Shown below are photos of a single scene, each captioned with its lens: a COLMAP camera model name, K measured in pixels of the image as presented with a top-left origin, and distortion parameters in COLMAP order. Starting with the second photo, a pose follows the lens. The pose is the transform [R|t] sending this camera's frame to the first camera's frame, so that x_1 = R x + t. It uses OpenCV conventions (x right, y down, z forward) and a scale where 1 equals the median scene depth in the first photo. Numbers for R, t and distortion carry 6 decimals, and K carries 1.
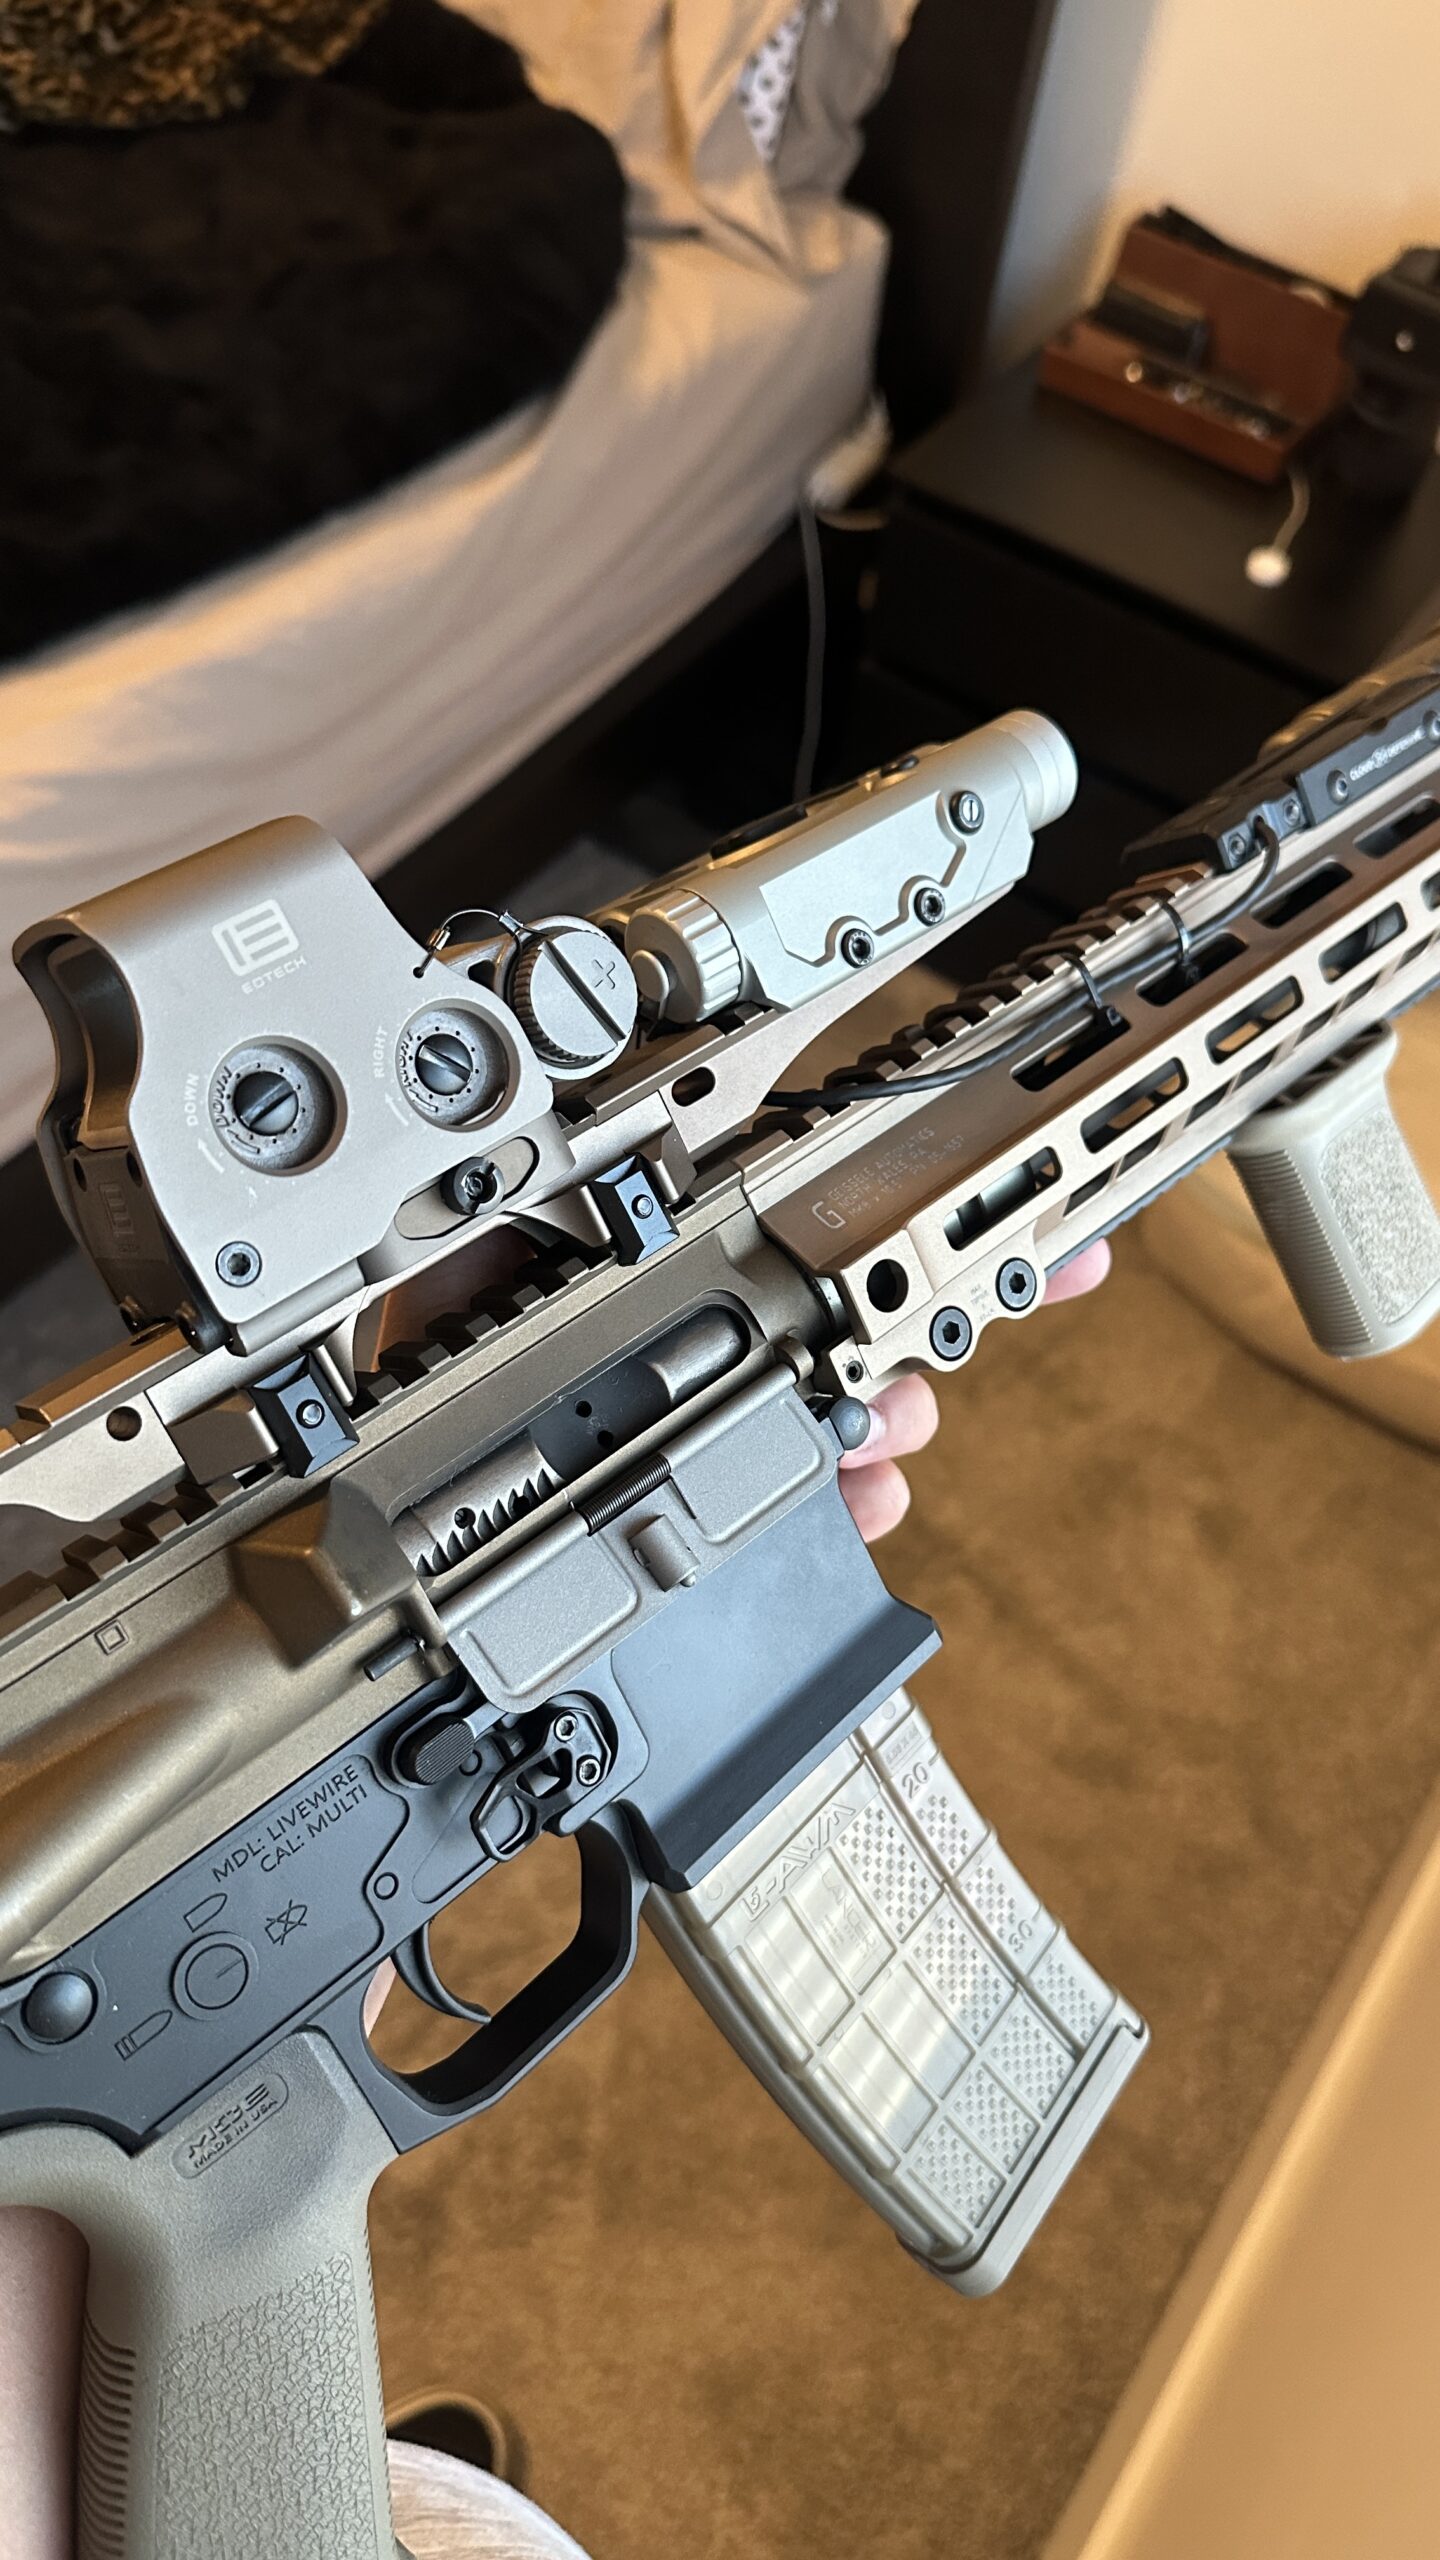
lens RADIAL K [[1816.1, 0, 720.0], [0, 1816.1, 1280.0], [0, 0, 1]] dist [0.176563, -0.472924]
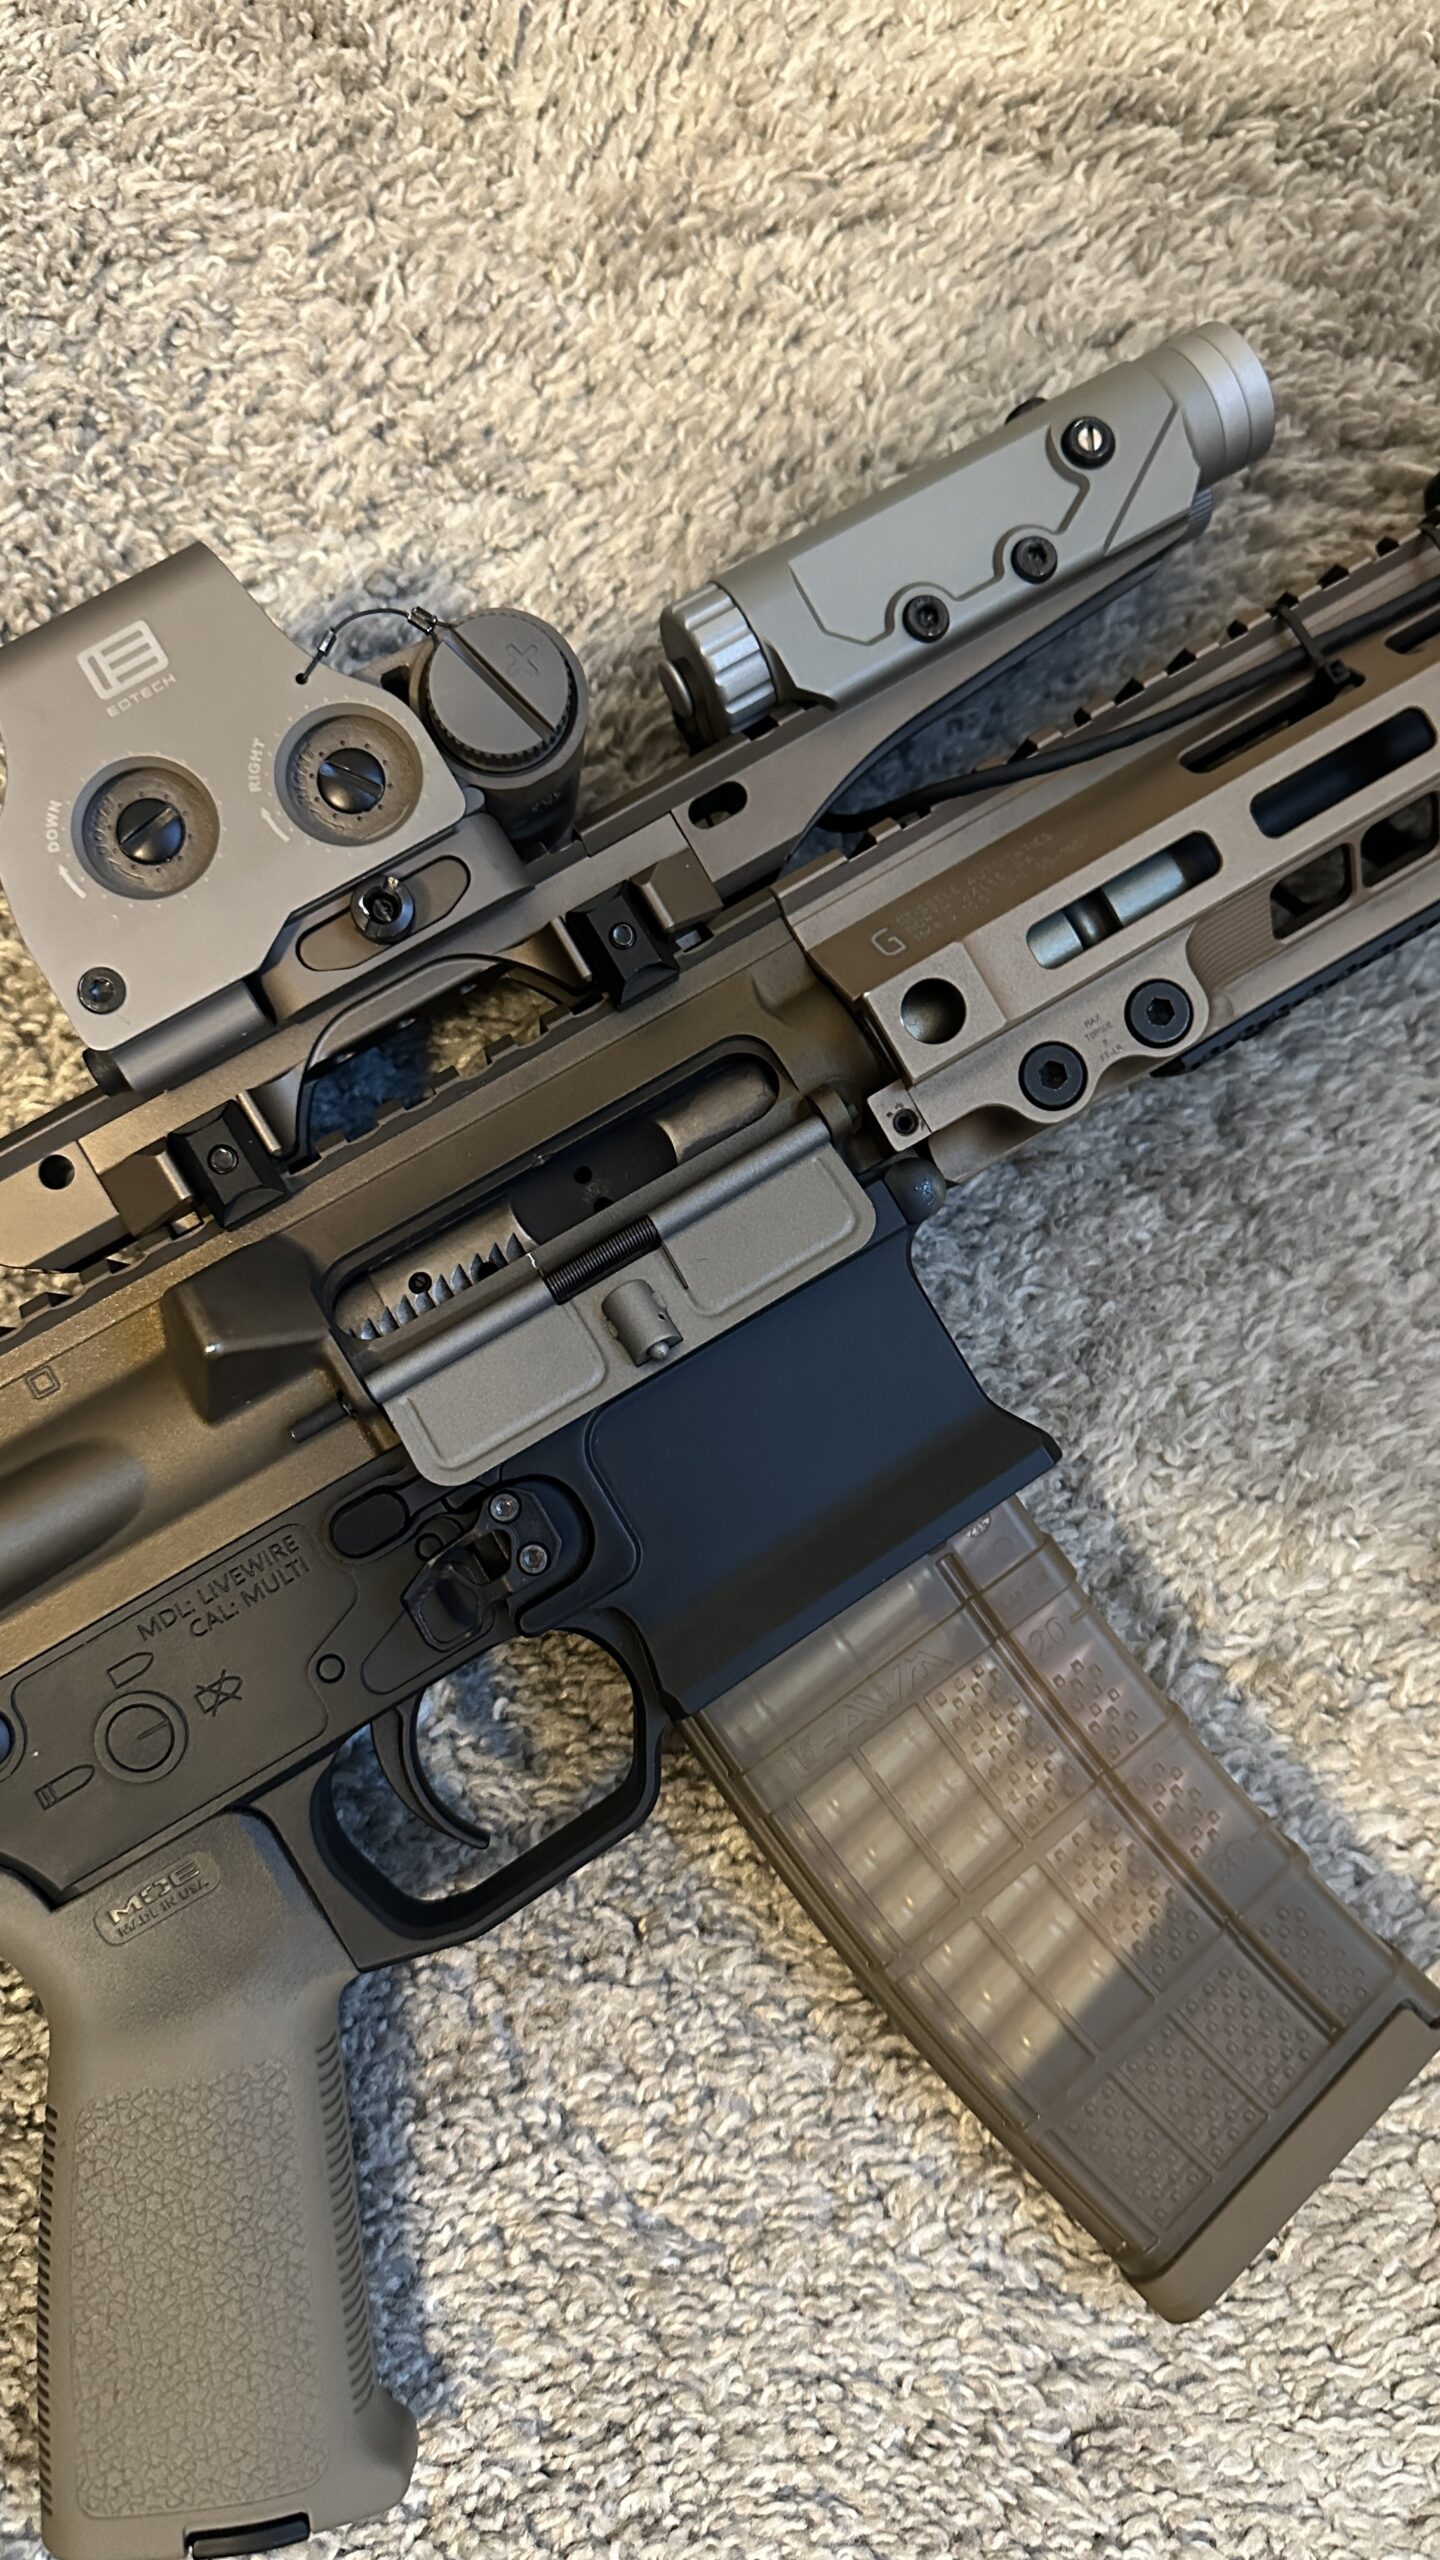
lens RADIAL K [[1816.1, 0, 720.0], [0, 1816.1, 1280.0], [0, 0, 1]] dist [0.176563, -0.472924]
pose [[0.883115, -0.039483, -0.467492, 0.416278], [0.023648, 0.998932, -0.039694, 0.166477], [0.468560, 0.023999, 0.883106, 0.256299]]
